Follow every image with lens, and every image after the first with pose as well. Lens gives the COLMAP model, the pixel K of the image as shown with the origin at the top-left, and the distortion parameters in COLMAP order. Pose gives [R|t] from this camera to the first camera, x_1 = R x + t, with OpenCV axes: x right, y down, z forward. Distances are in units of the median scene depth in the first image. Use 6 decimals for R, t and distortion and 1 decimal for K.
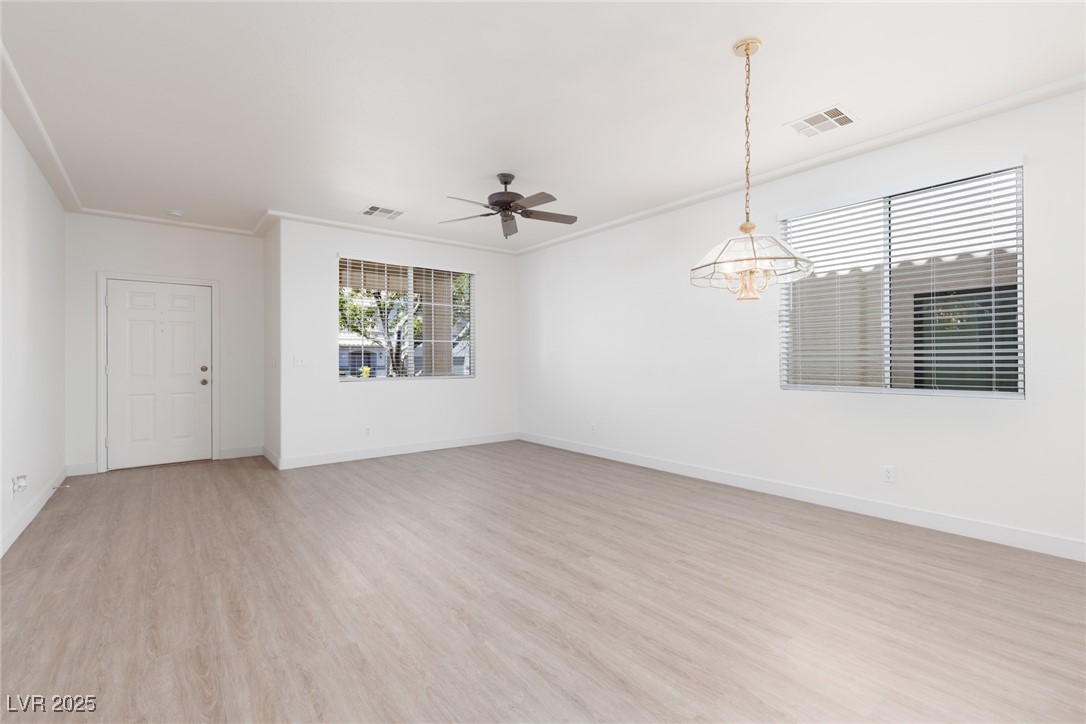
lens RADIAL K [[485.2, 0, 543.2], [0, 485.2, 360.4], [0, 0, 1]] dist [0.000980, -0.000066]
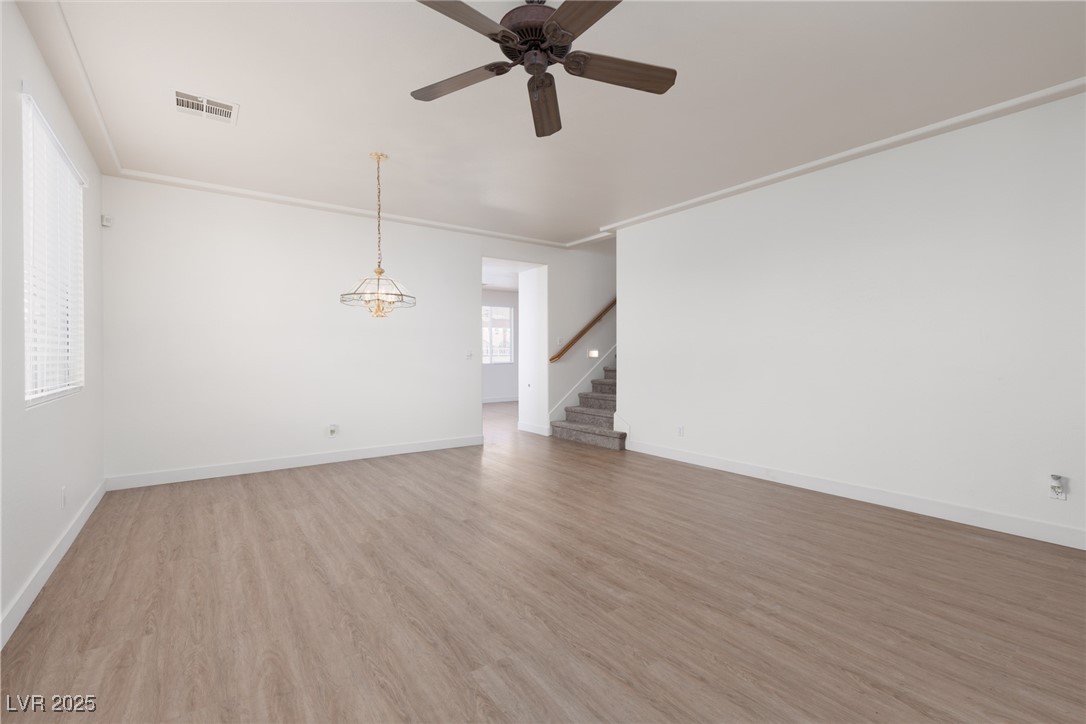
lens RADIAL K [[485.2, 0, 543.1], [0, 485.2, 359.3], [0, 0, 1]] dist [0.000980, -0.000066]
pose [[-0.999028, 0.006203, 0.043648, -0.134952], [0.006542, 0.999949, 0.007631, 0.003712], [-0.043599, 0.007909, -0.999018, 1.921642]]
